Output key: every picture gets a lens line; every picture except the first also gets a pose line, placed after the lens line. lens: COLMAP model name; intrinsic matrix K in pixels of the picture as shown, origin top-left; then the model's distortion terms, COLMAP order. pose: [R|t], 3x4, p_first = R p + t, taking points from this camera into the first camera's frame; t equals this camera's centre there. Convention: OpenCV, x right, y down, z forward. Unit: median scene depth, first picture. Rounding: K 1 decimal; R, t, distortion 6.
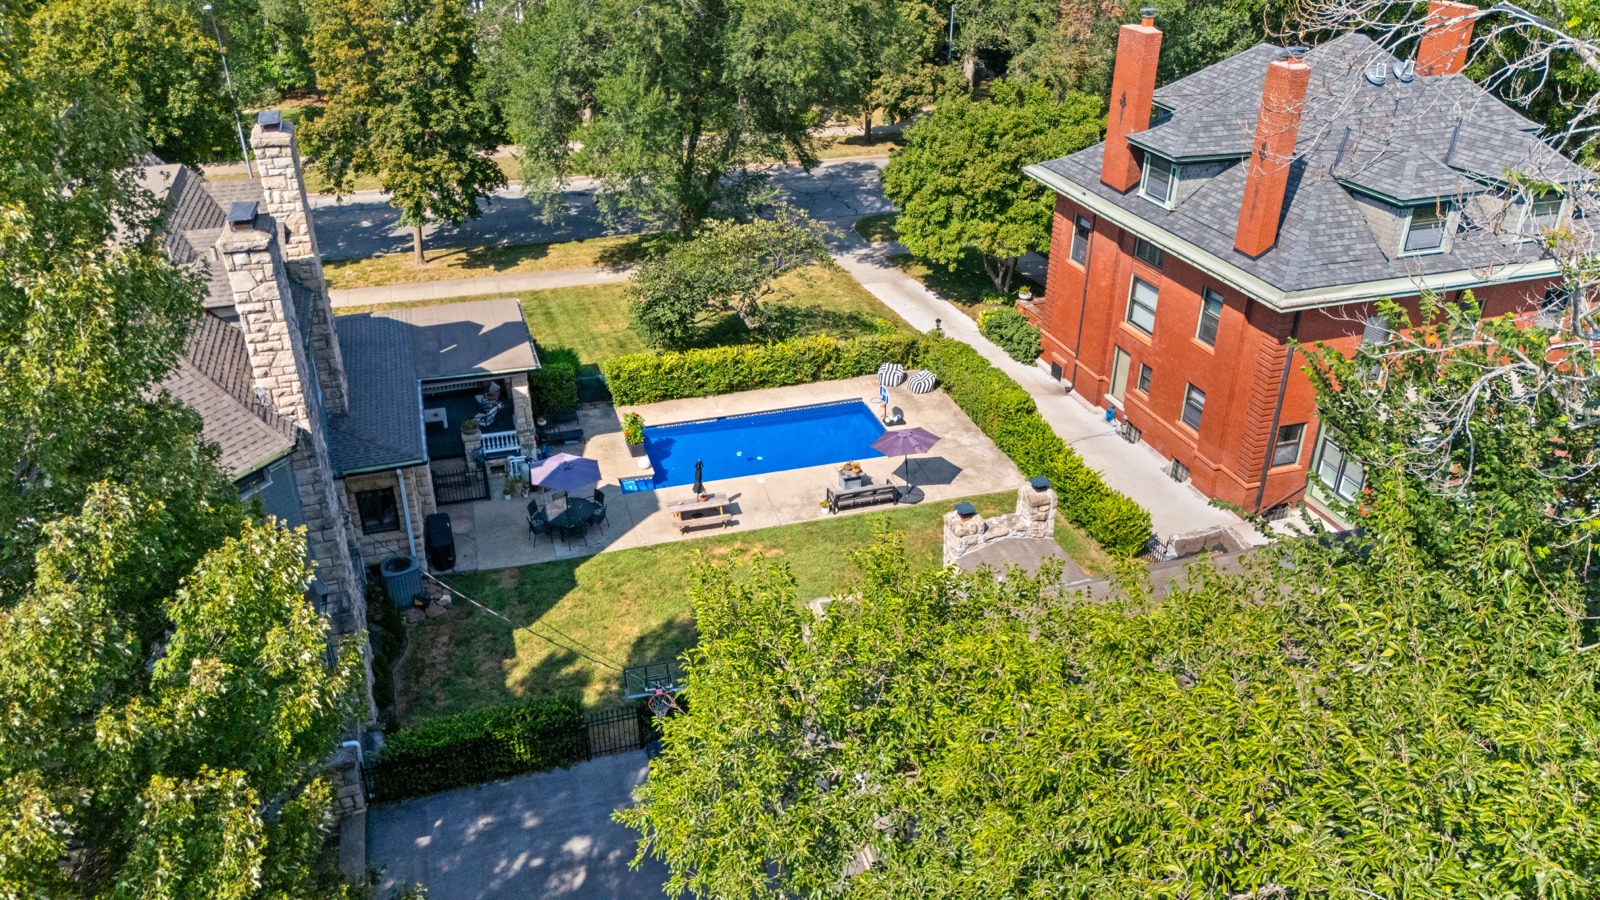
lens RADIAL K [[1186.0, 0, 800.0], [0, 1186.0, 450.0], [0, 0, 1]] dist [0.054533, -0.090521]
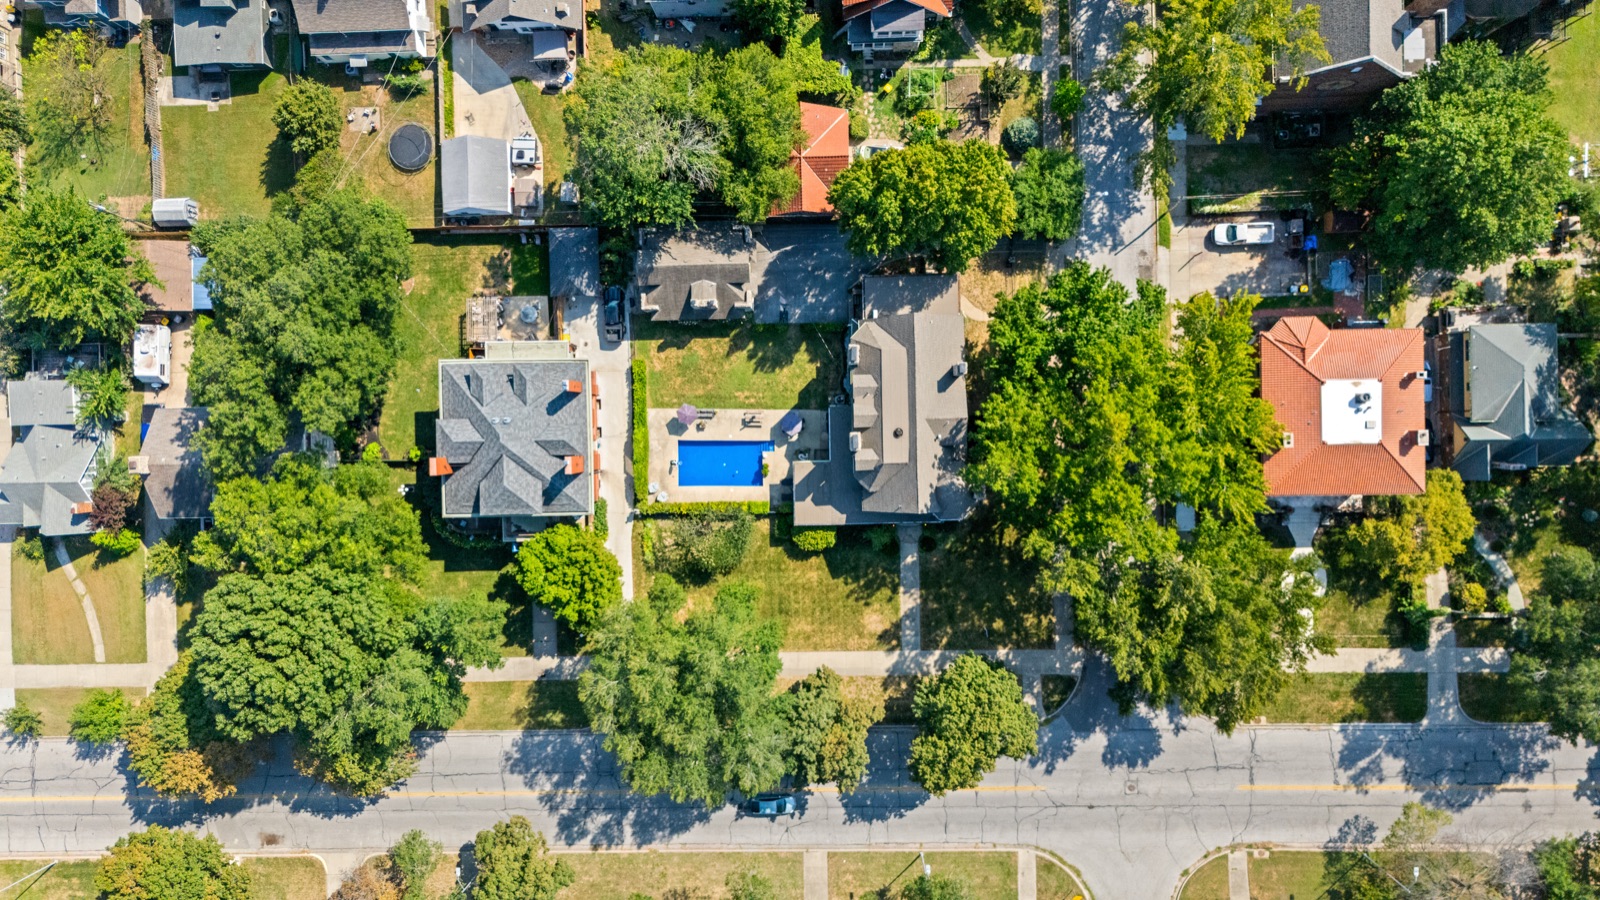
lens RADIAL K [[1186.0, 0, 800.0], [0, 1186.0, 450.0], [0, 0, 1]] dist [0.054533, -0.090521]
pose [[-0.961373, -0.273637, 0.029731, -0.302962], [0.163402, -0.480465, 0.861657, -2.614734], [-0.221497, 0.833232, 0.506619, -0.575547]]
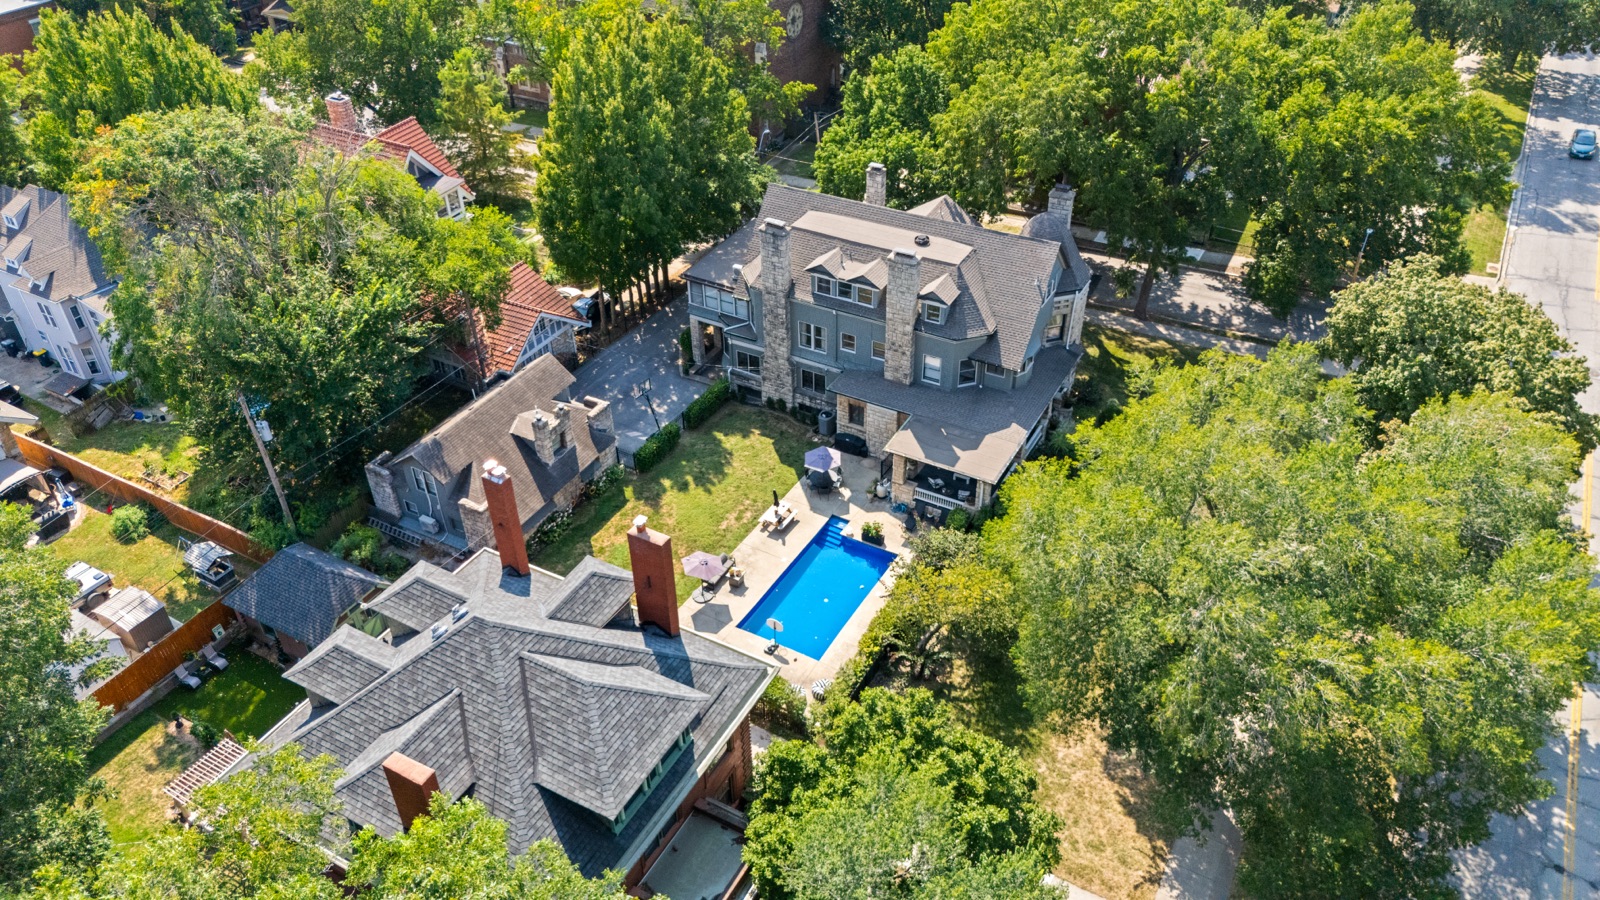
lens RADIAL K [[1186.0, 0, 800.0], [0, 1186.0, 450.0], [0, 0, 1]] dist [0.054533, -0.090521]
pose [[-0.719511, 0.432459, -0.543400, 0.754887], [-0.313409, 0.496050, 0.809759, -1.340203], [0.619740, 0.752937, -0.221377, 1.247920]]
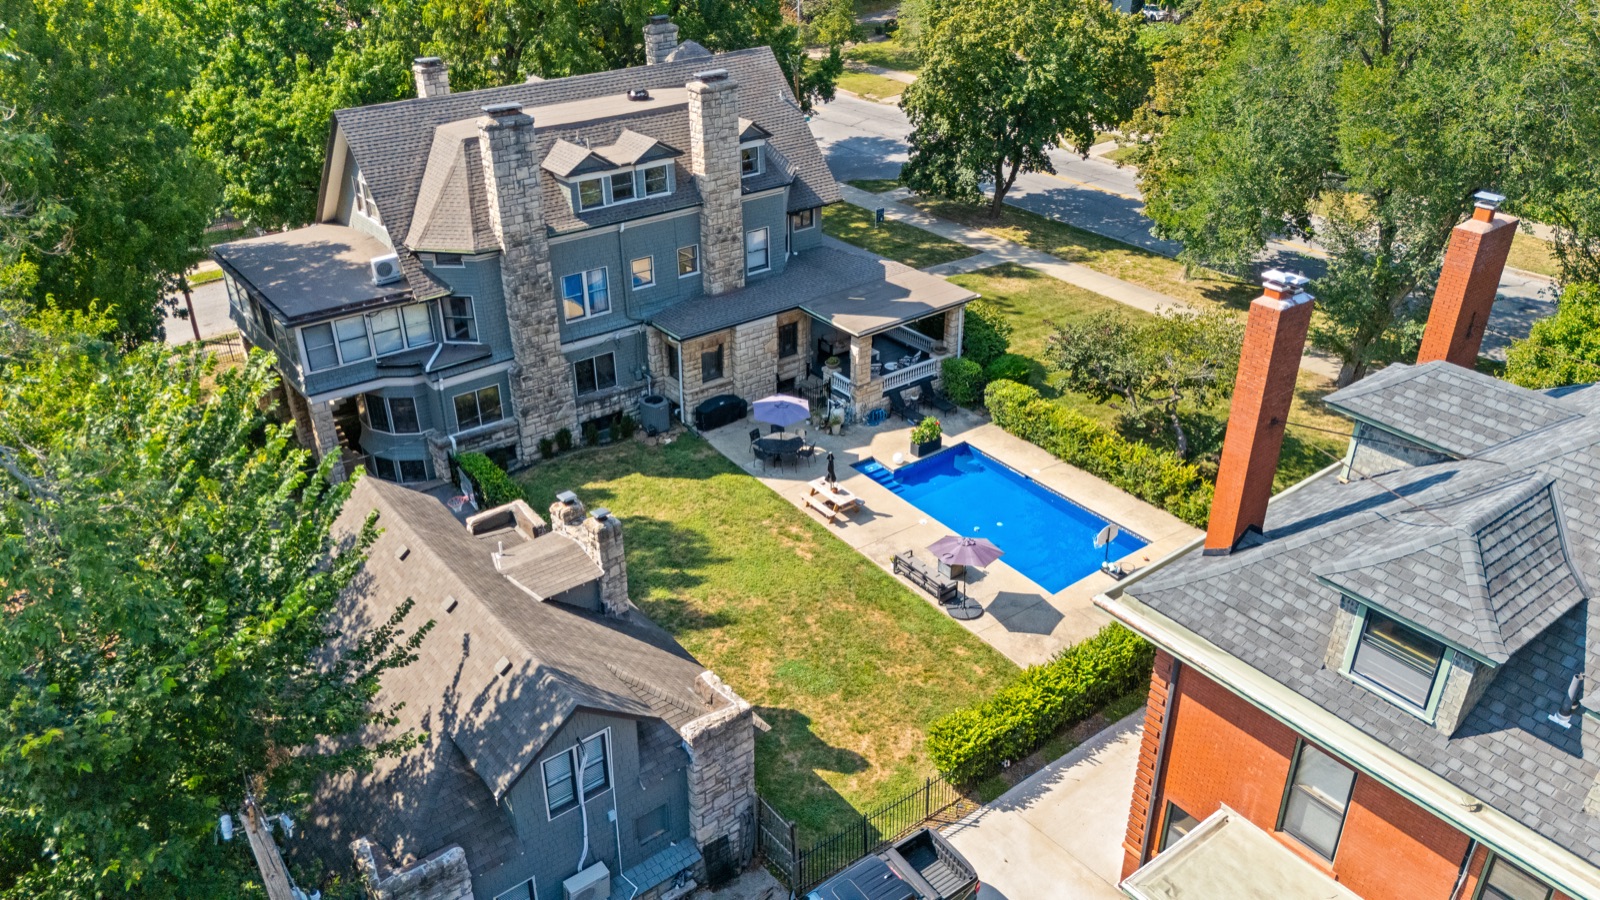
lens RADIAL K [[1186.0, 0, 800.0], [0, 1186.0, 450.0], [0, 0, 1]] dist [0.054533, -0.090521]
pose [[0.352274, 0.453748, -0.818545, 0.723249], [-0.447138, 0.849933, 0.278715, -0.258229], [0.822174, 0.267819, 0.502297, 0.391230]]
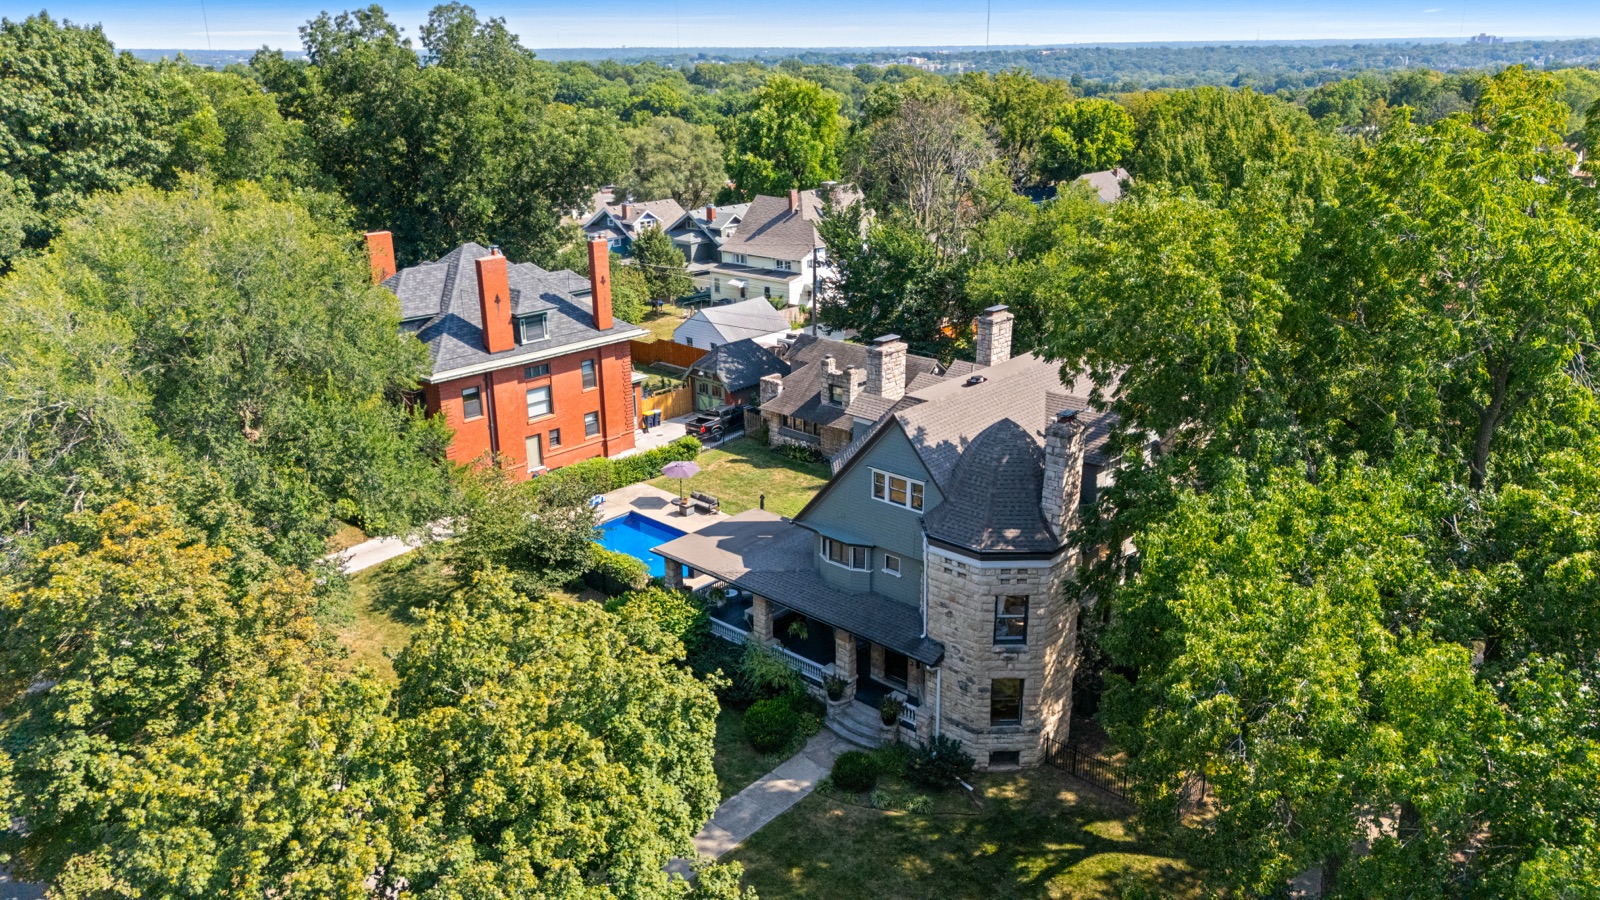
lens RADIAL K [[1186.0, 0, 800.0], [0, 1186.0, 450.0], [0, 0, 1]] dist [0.054533, -0.090521]
pose [[-0.507672, -0.267793, 0.818875, -1.339663], [0.419308, 0.753505, 0.506370, -0.791798], [-0.752629, 0.600430, -0.270246, 1.253411]]
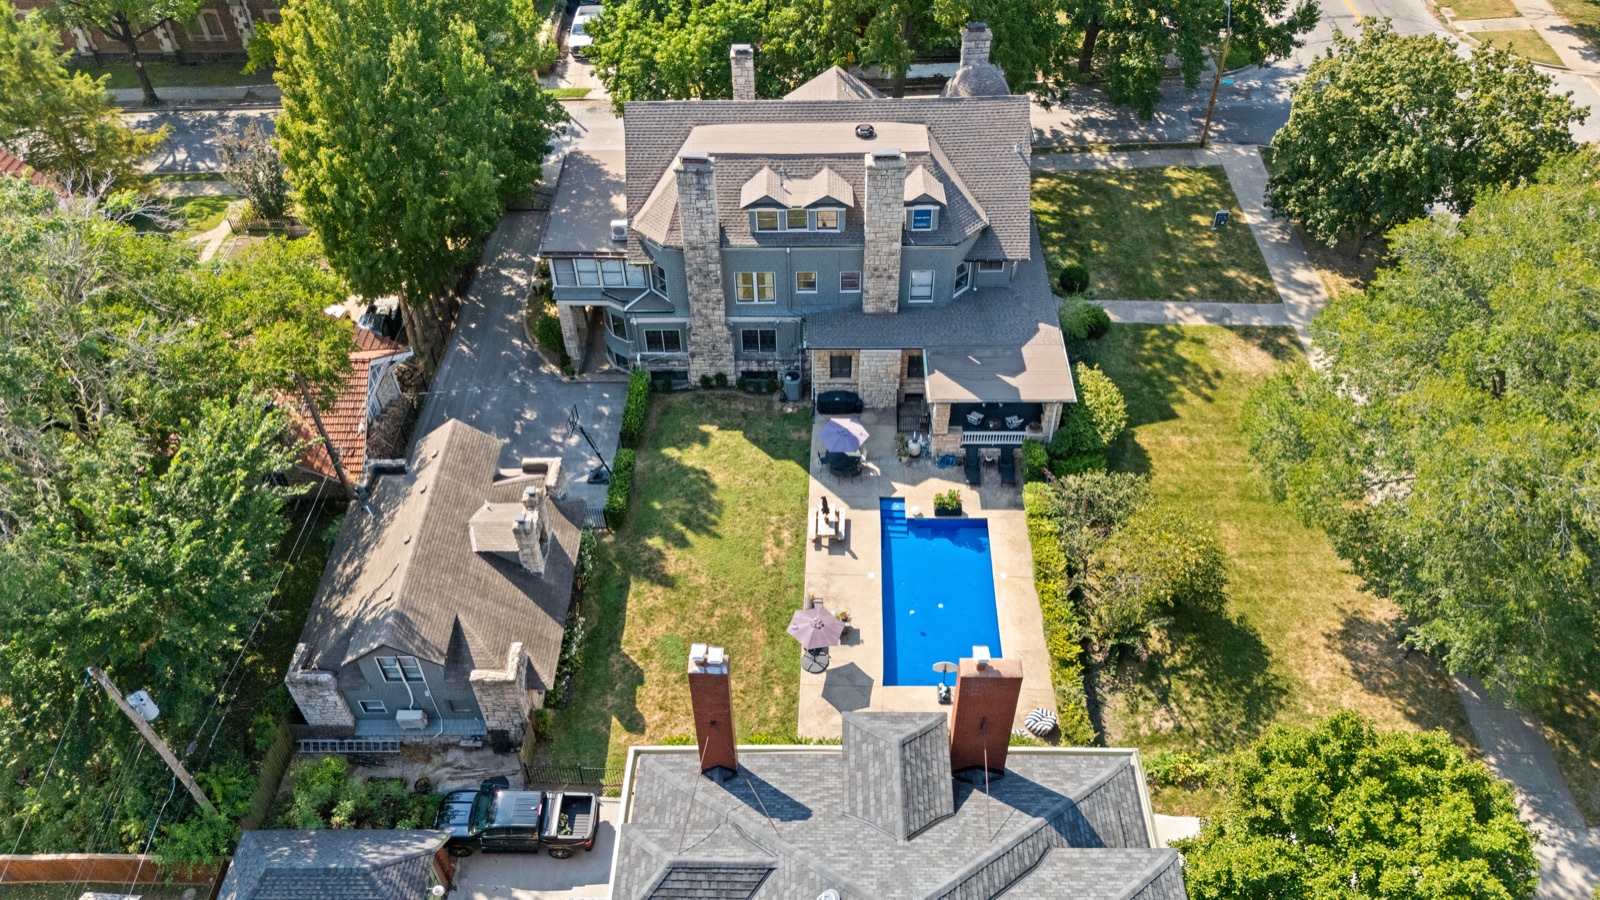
lens RADIAL K [[1186.0, 0, 800.0], [0, 1186.0, 450.0], [0, 0, 1]] dist [0.054533, -0.090521]
pose [[-0.305428, 0.680911, -0.665638, 0.738887], [-0.440740, 0.518563, 0.732694, -0.931090], [0.844075, 0.517159, 0.141721, 0.683490]]
